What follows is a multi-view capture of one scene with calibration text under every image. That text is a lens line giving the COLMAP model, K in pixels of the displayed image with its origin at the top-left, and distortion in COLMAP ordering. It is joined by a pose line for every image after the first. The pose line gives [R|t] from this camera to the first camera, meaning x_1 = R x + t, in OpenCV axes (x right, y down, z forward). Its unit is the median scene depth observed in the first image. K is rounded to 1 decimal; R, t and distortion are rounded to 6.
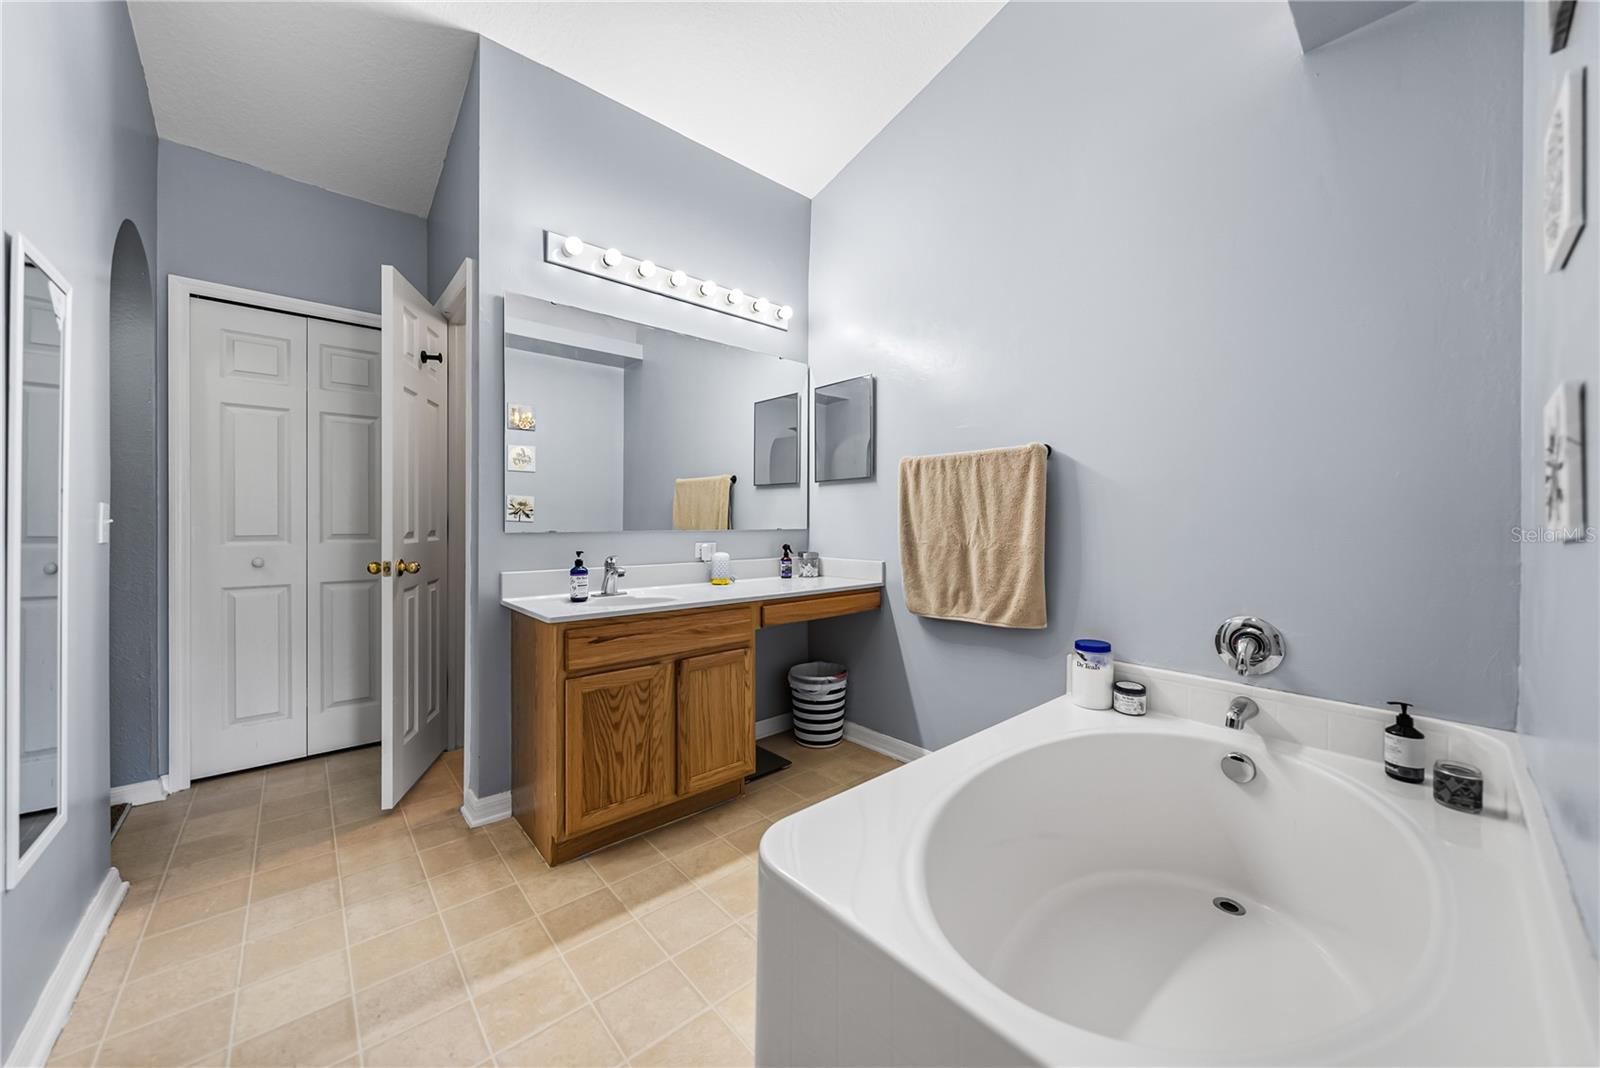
lens RADIAL K [[581.2, 0, 796.8], [0, 581.2, 527.3], [0, 0, 1]] dist [-0.001287, -0.000286]
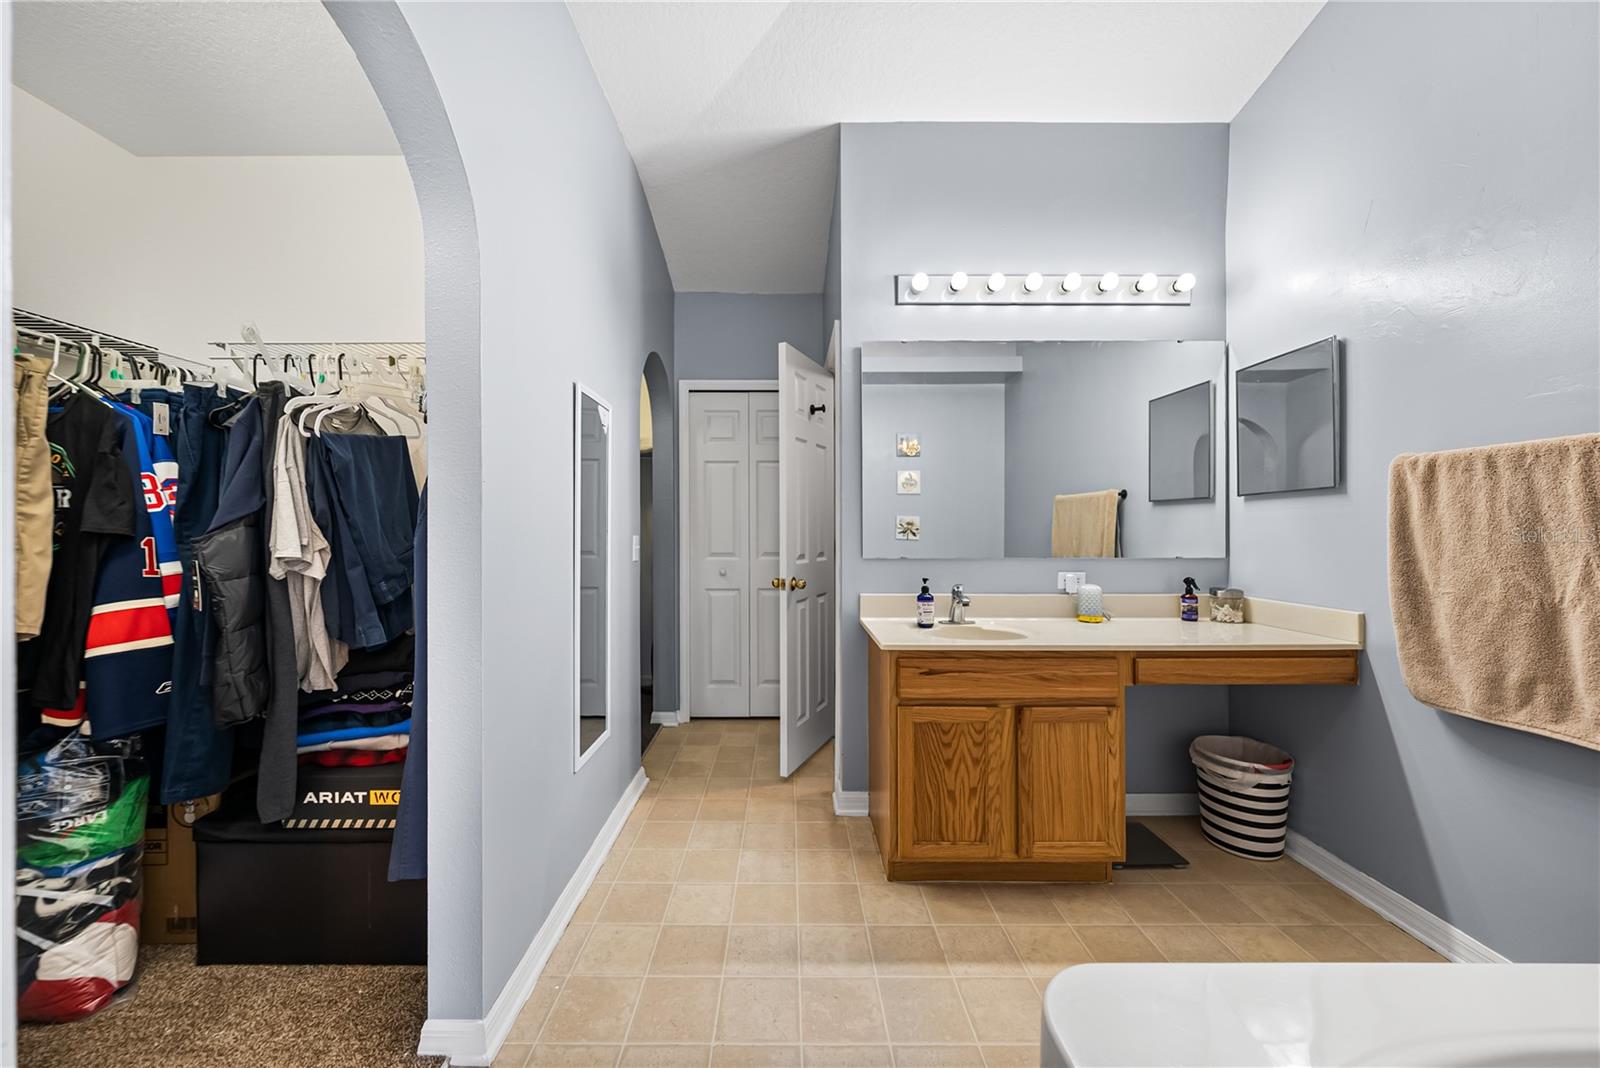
lens RADIAL K [[553.2, 0, 798.6], [0, 553.2, 529.5], [0, 0, 1]] dist [-0.001883, -0.000311]
pose [[0.749857, -0.000794, -0.661599, 0.097521], [-0.002235, 0.999991, -0.003733, -0.038415], [0.661596, 0.004278, 0.749848, 0.116001]]
